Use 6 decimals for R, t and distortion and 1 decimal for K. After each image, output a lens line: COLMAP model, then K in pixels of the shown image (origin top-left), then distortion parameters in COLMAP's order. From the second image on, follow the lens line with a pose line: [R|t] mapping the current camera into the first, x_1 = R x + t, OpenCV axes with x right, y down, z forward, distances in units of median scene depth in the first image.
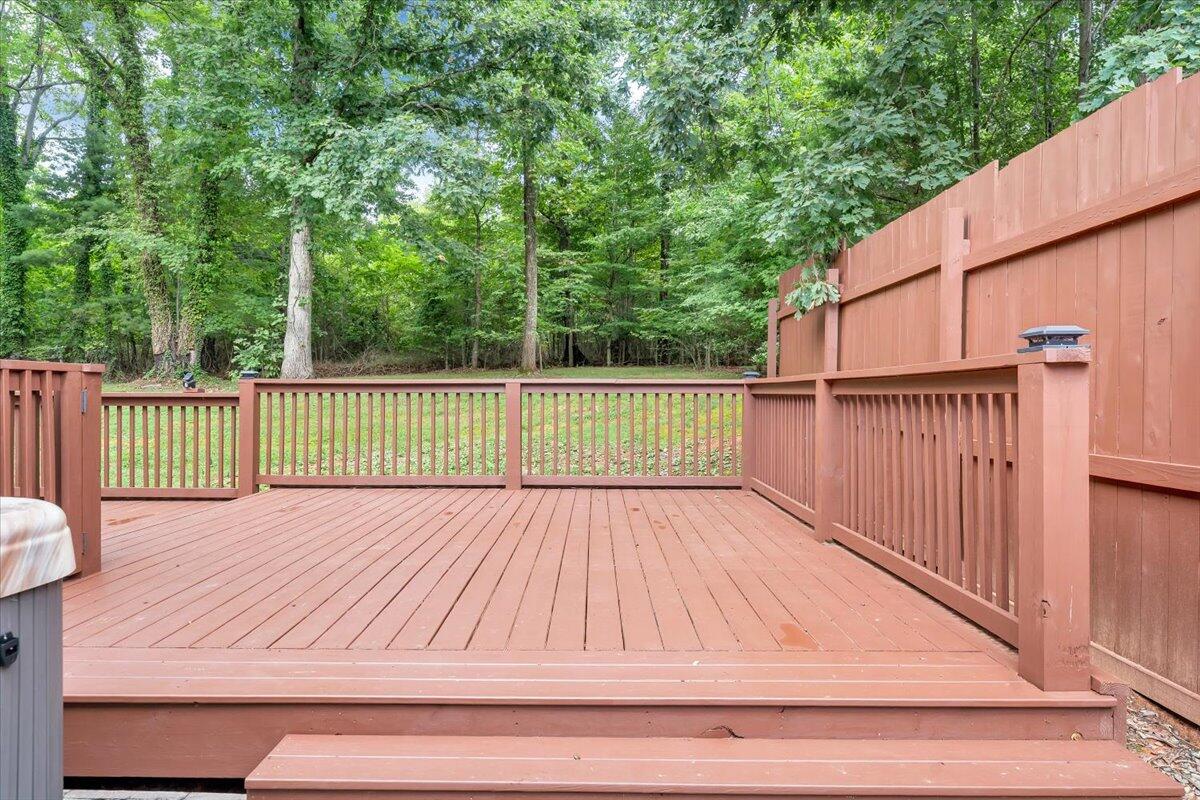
lens RADIAL K [[586.1, 0, 595.3], [0, 586.1, 398.4], [0, 0, 1]] dist [-0.000092, -0.000343]
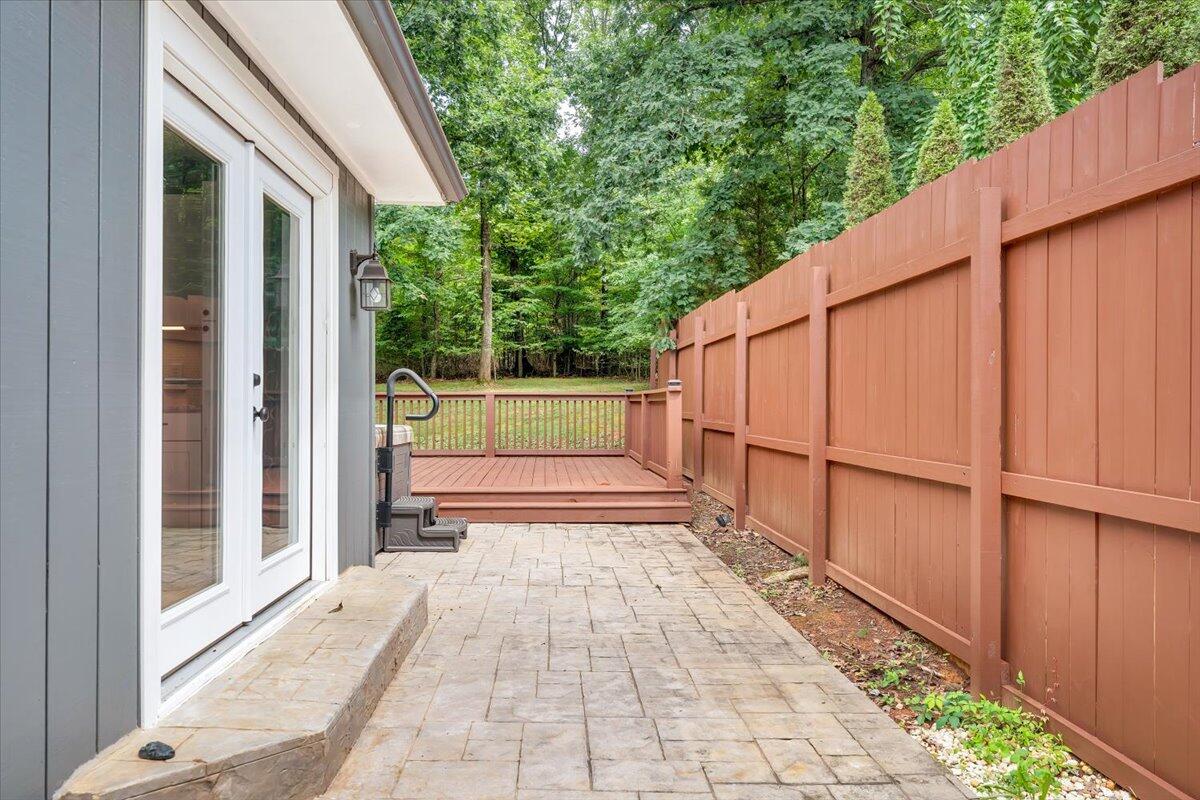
lens RADIAL K [[797.1, 0, 600.0], [0, 797.1, 400.0], [0, 0, 1]] dist [0.000779, 0.000096]
pose [[0.997949, -0.000174, 0.064009, 0.012887], [0.000919, 0.999932, -0.011610, 0.007082], [-0.064002, 0.011645, 0.997882, -0.579339]]
